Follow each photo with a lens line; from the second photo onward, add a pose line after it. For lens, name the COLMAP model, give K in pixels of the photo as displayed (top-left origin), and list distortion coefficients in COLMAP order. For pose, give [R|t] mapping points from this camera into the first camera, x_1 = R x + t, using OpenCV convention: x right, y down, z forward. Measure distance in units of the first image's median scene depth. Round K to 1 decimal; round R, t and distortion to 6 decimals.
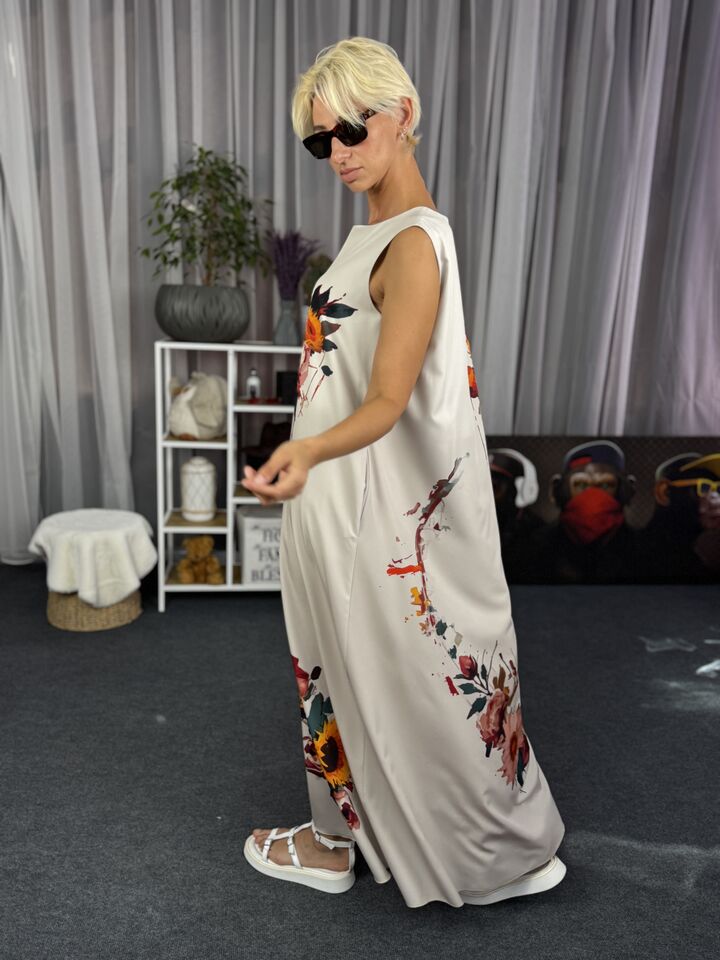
lens RADIAL K [[796.0, 0, 367.8], [0, 796.0, 478.1], [0, 0, 1]] dist [0.041005, -0.019807]
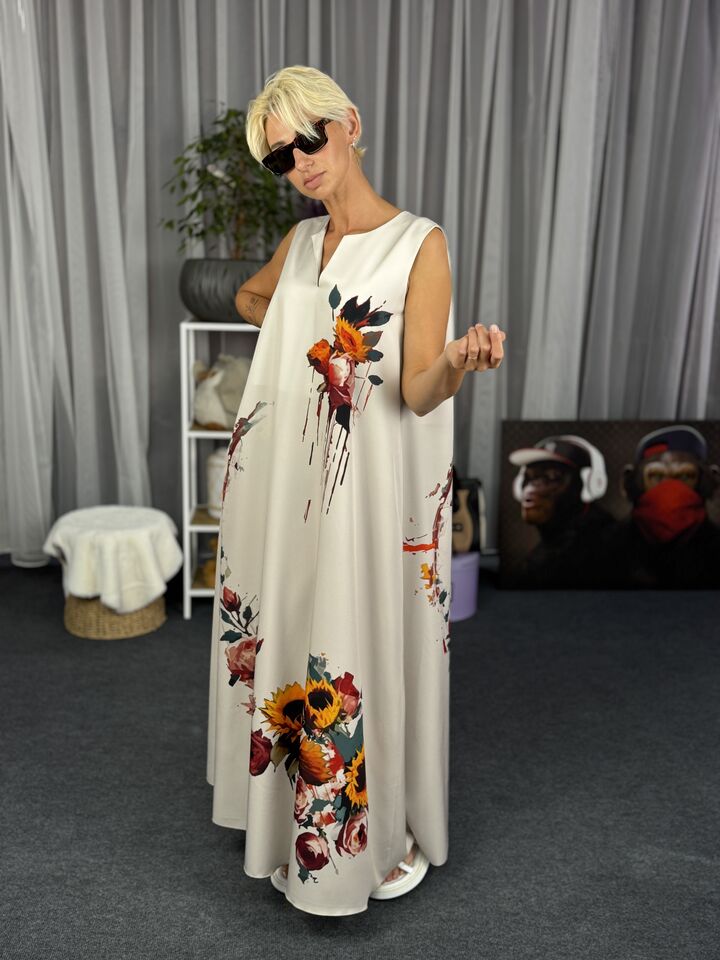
lens RADIAL K [[977.5, 0, 370.3], [0, 977.5, 472.6], [0, 0, 1]] dist [0.040712, 0.000000]
pose [[0.999307, -0.005363, -0.036822, -0.009281], [0.005749, 0.999930, 0.010374, -0.009611], [0.036764, -0.010579, 0.999268, -0.108045]]
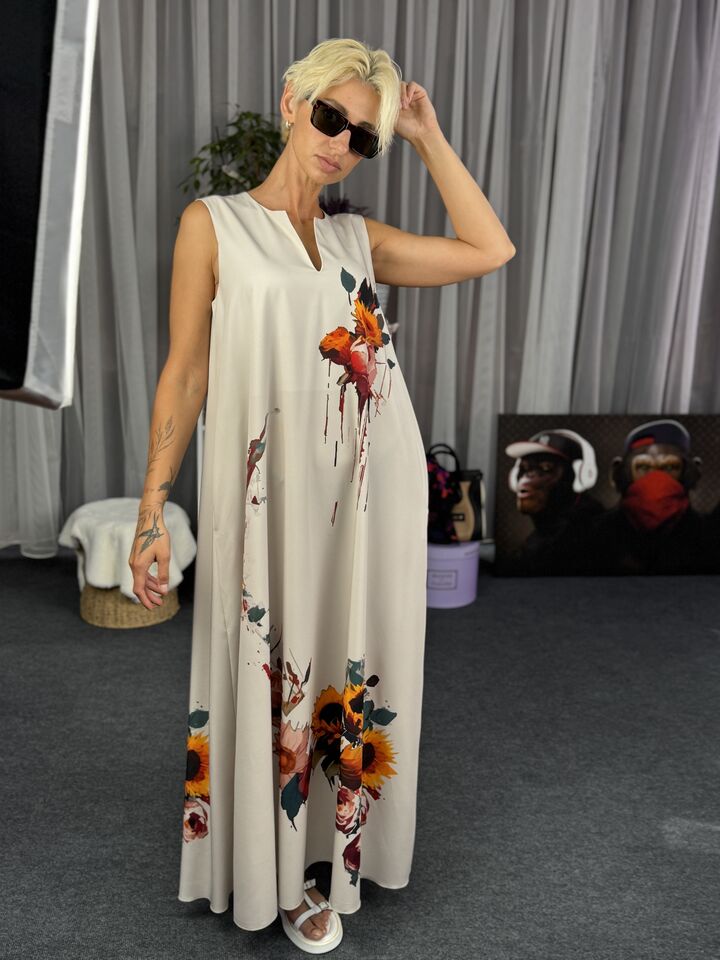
lens RADIAL K [[941.7, 0, 369.0], [0, 941.7, 469.7], [0, 0, 1]] dist [0.035902, 0.000000]
pose [[0.999767, -0.007401, 0.020254, -0.086823], [0.007055, 0.999829, 0.017077, -0.011524], [-0.020376, -0.016930, 0.999649, -0.107662]]
